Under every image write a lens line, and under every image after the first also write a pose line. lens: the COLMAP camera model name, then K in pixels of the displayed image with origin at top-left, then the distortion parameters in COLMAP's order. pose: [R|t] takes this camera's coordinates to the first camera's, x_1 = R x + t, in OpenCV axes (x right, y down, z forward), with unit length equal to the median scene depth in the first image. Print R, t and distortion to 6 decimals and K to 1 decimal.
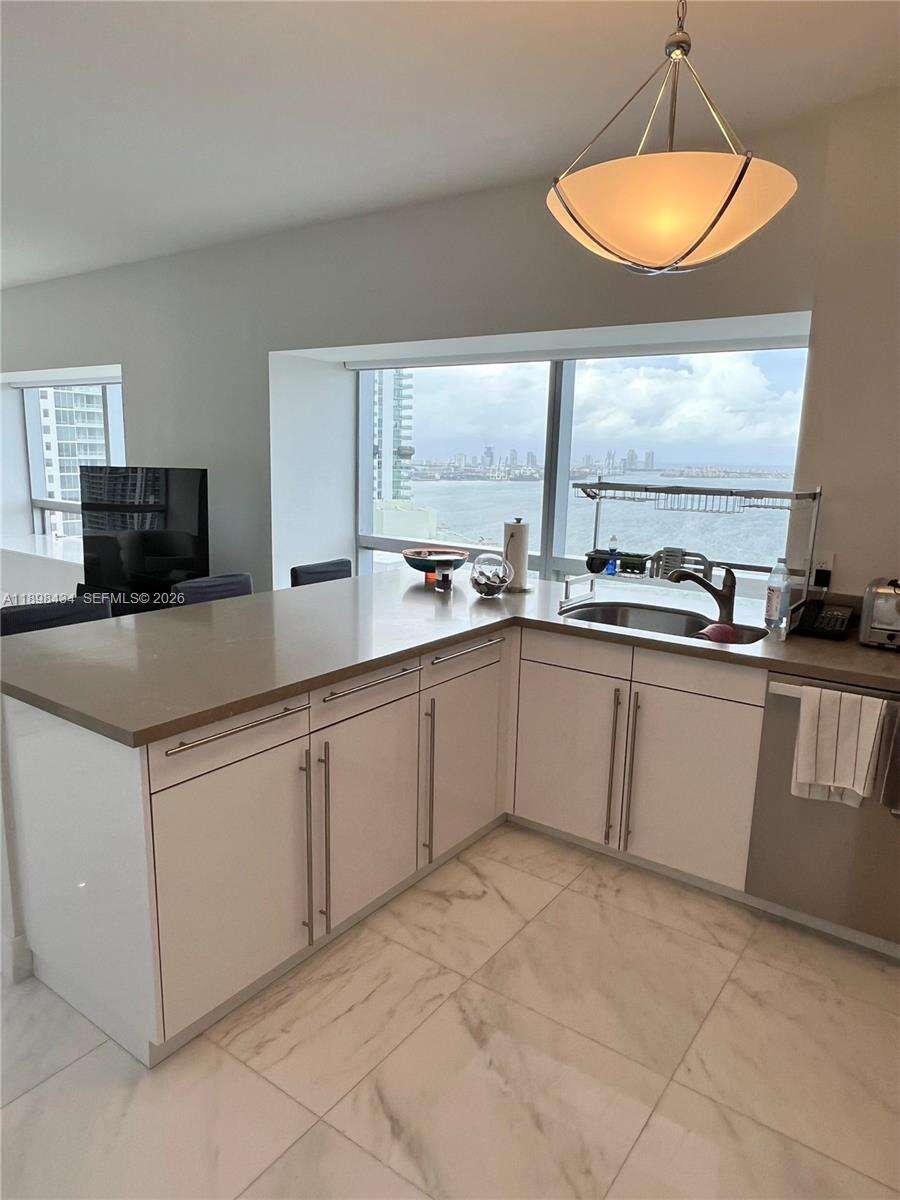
lens RADIAL K [[786.3, 0, 449.0], [0, 786.3, 554.1], [0, 0, 1]] dist [-0.001519, -0.000443]
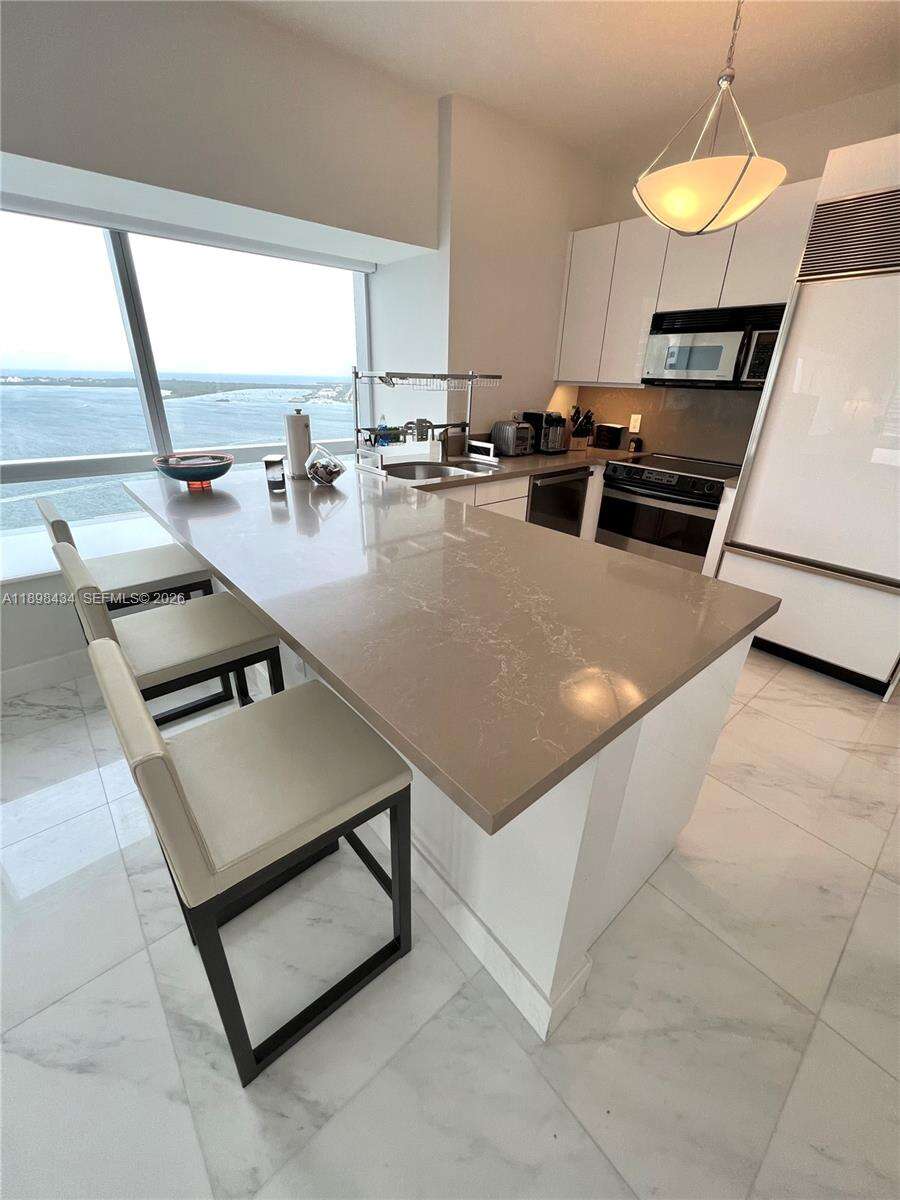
lens RADIAL K [[478.6, 0, 450.0], [0, 478.6, 600.0], [0, 0, 1]] dist [-0.001728, -0.000061]
pose [[0.237706, -0.427393, 0.872256, -0.569136], [0.103392, 0.904027, 0.414784, -0.060458], [-0.965819, -0.008412, 0.259082, 0.615050]]
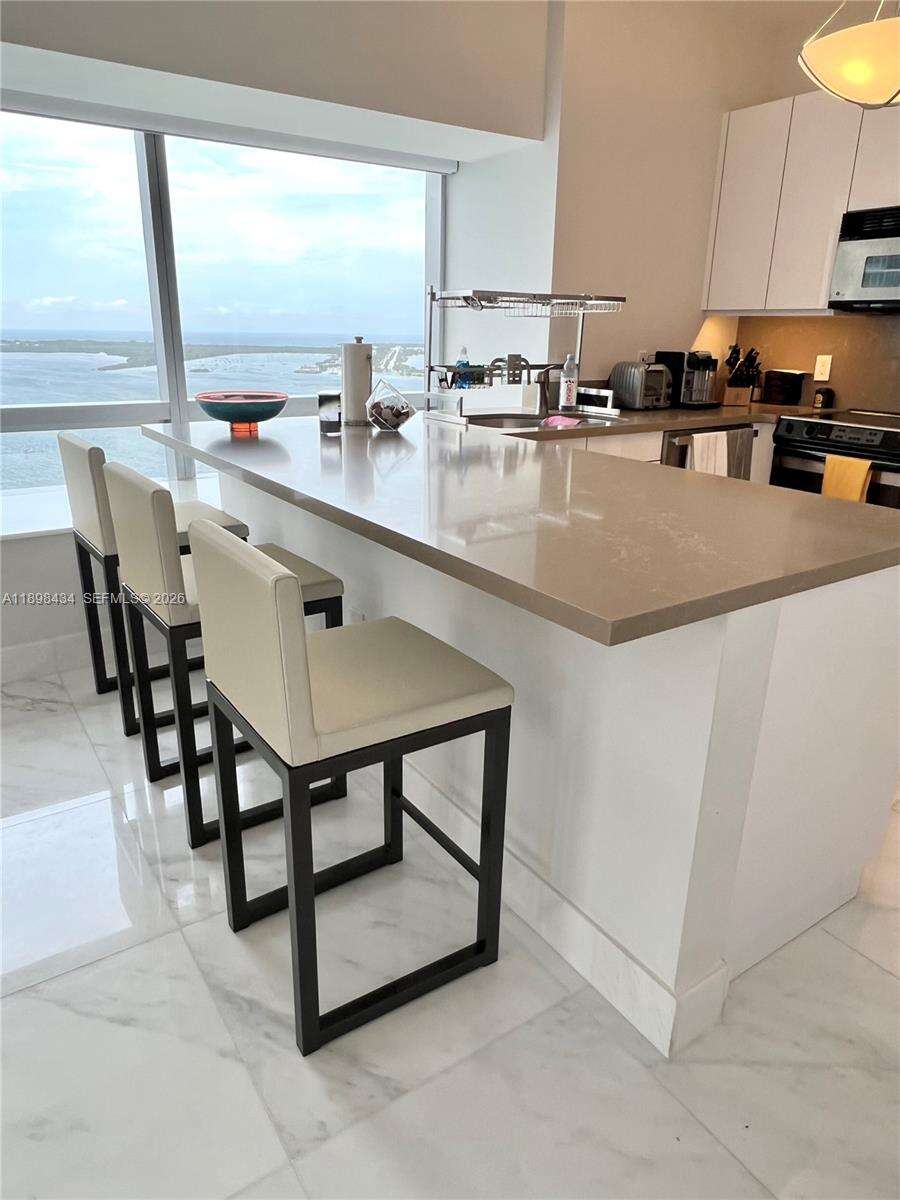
lens RADIAL K [[775.7, 0, 448.1], [0, 775.7, 599.7], [0, 0, 1]] dist [-0.001734, -0.000895]
pose [[0.347681, -0.324364, 0.879719, -0.727879], [0.111306, 0.945898, 0.304775, -0.021382], [-0.930983, -0.008047, 0.364974, 0.594204]]
